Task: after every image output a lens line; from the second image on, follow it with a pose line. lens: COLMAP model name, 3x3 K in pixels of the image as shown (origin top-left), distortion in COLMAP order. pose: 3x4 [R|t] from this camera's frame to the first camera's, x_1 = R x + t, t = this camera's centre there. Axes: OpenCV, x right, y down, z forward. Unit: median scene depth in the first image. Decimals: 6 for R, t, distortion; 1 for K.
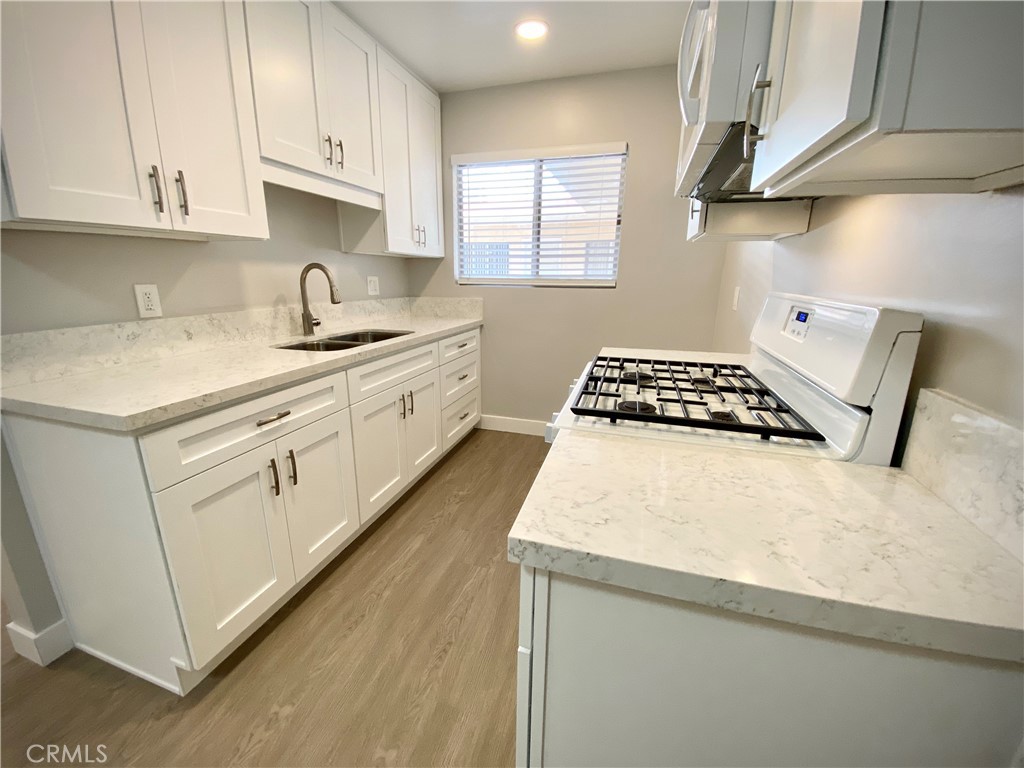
lens RADIAL K [[413.7, 0, 508.2], [0, 413.7, 384.4], [0, 0, 1]] dist [0.030466, -0.025276]
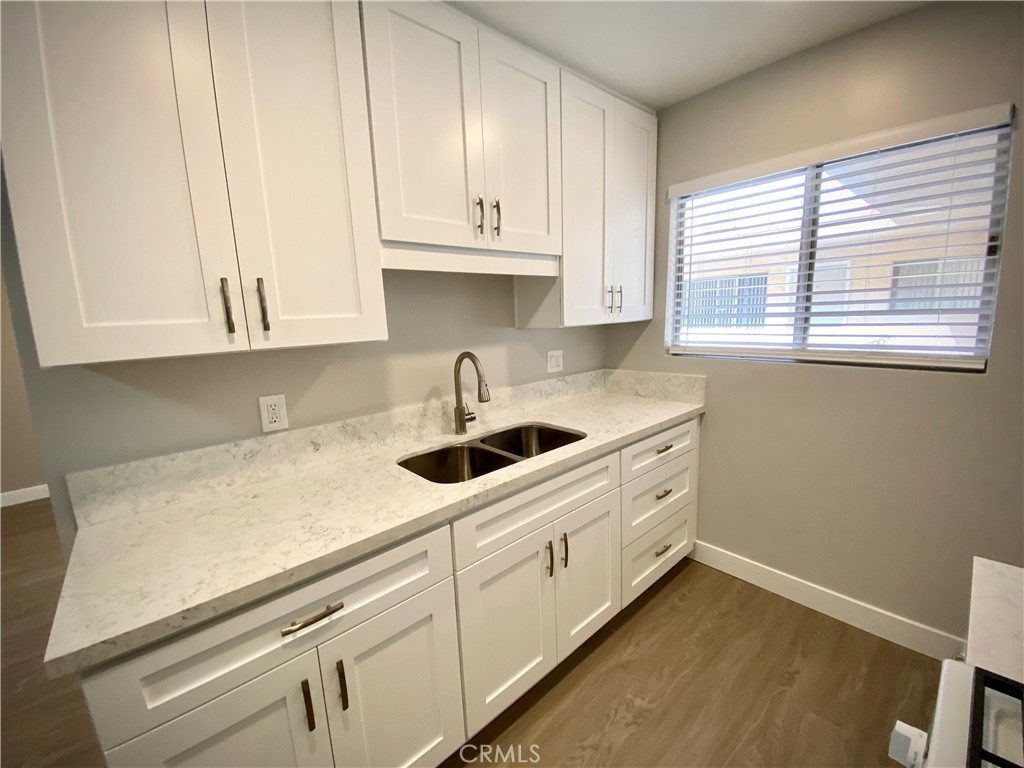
lens RADIAL K [[413.7, 0, 508.2], [0, 413.7, 384.4], [0, 0, 1]] dist [0.030466, -0.025276]
pose [[0.852534, 0.044389, -0.520784, 0.036520], [-0.086304, 0.994665, -0.056503, -0.225540], [0.515498, 0.093116, 0.851817, 0.428968]]
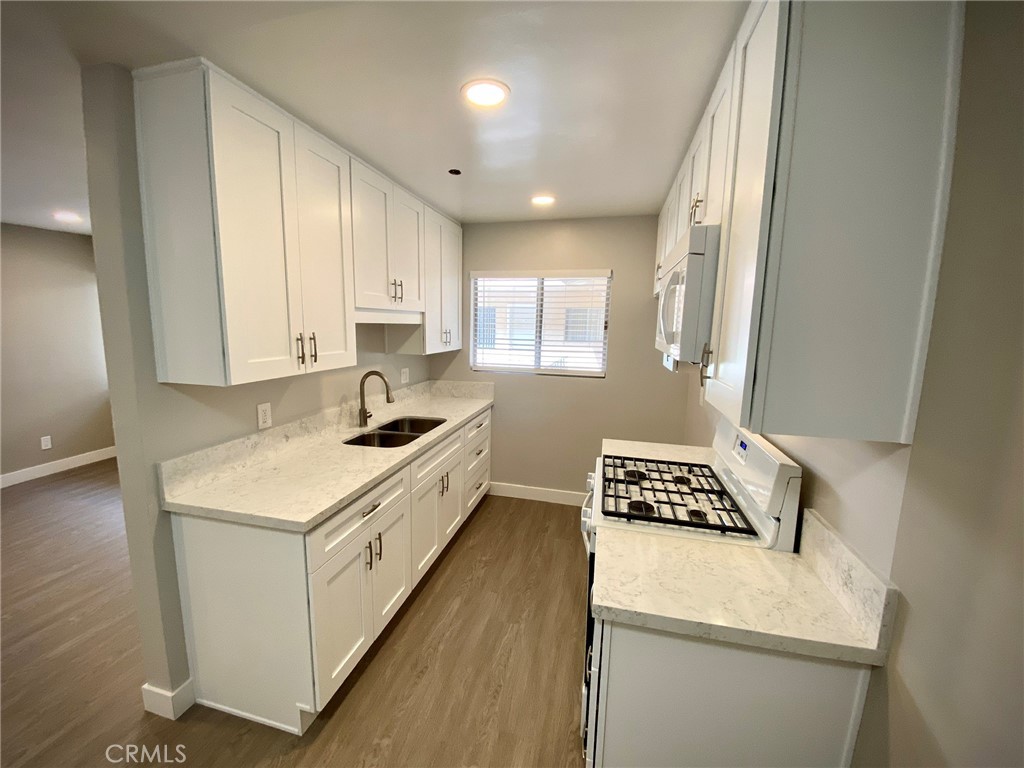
lens RADIAL K [[411.0, 0, 509.4], [0, 411.0, 386.0], [0, 0, 1]] dist [0.036614, -0.031778]
pose [[0.998187, 0.001773, 0.060156, -0.156154], [0.004613, 0.994370, -0.105864, -0.134227], [-0.060005, 0.105950, 0.992559, -0.305712]]
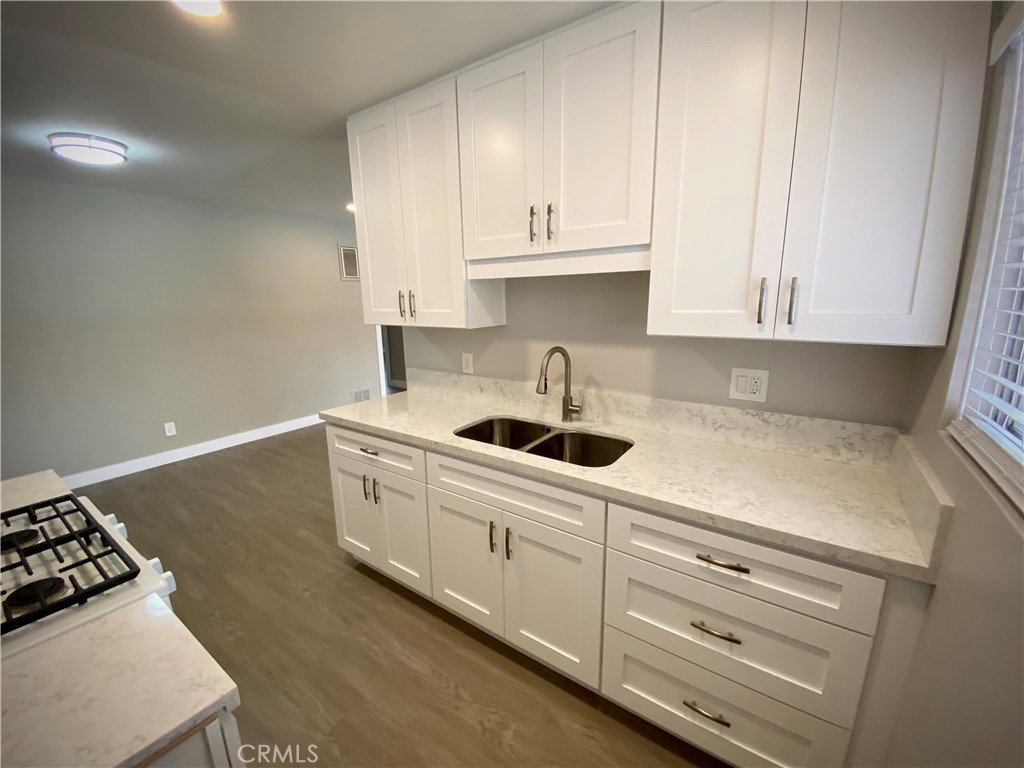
lens RADIAL K [[416.8, 0, 509.7], [0, 416.8, 384.9], [0, 0, 1]] dist [0.037341, -0.033019]
pose [[-0.311390, 0.194637, -0.930136, 0.486538], [-0.230268, 0.934174, 0.272571, -0.517158], [0.921961, 0.299057, -0.246074, 1.374150]]
